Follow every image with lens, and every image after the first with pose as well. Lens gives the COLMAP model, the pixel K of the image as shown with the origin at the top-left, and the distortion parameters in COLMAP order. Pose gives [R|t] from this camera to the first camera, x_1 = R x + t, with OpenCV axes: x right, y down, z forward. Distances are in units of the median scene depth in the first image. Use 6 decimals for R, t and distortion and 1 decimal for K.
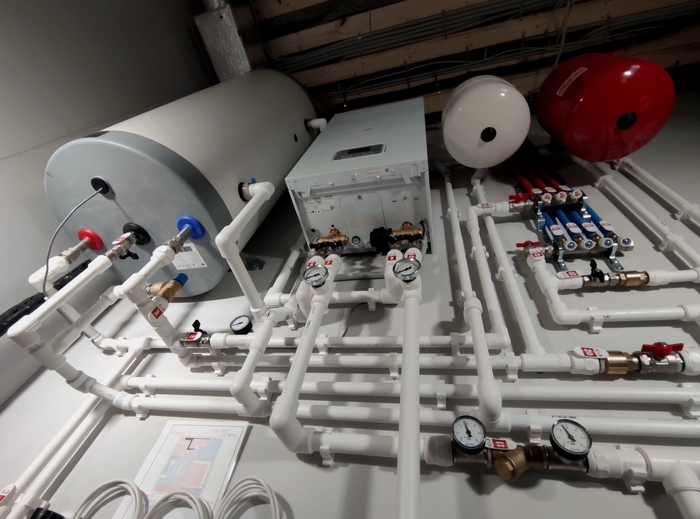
lens RADIAL K [[321.2, 0, 351.3], [0, 321.2, 257.1], [0, 0, 1]] dist [-0.006312, -0.000496]
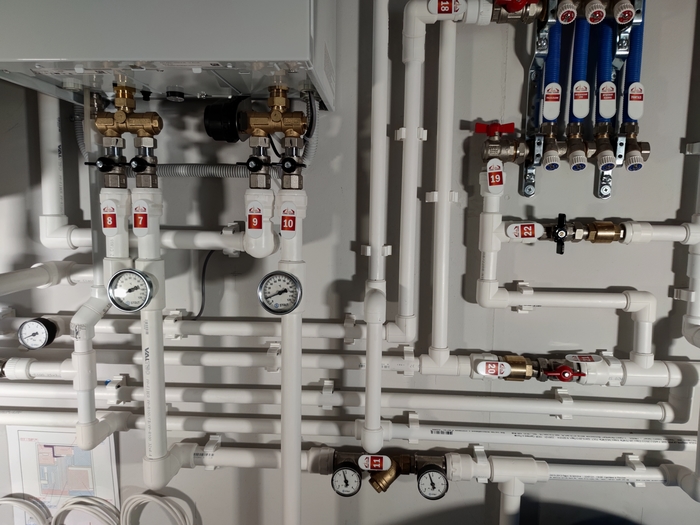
lens RADIAL K [[506.0, 0, 351.0], [0, 506.0, 263.4], [0, 0, 1]] dist [0.037323, -0.038542]
pose [[0.976915, -0.166231, 0.134183, 0.167212], [-0.032278, 0.506044, 0.861904, -0.773092], [-0.211178, -0.846337, 0.488996, 0.476091]]
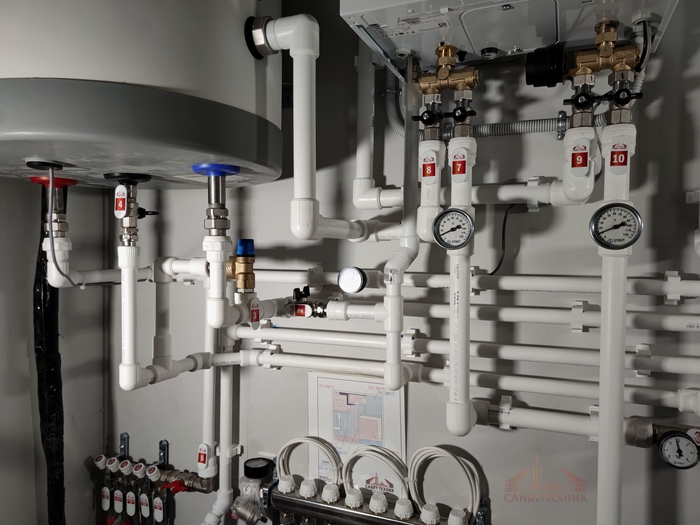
lens RADIAL K [[506.0, 0, 349.0], [0, 506.0, 266.4], [0, 0, 1]] dist [0.037323, -0.038542]
pose [[0.973004, -0.147535, -0.177472, -0.140060], [0.230448, 0.579400, 0.781786, -0.703591], [-0.012514, -0.801579, 0.597758, 0.335909]]
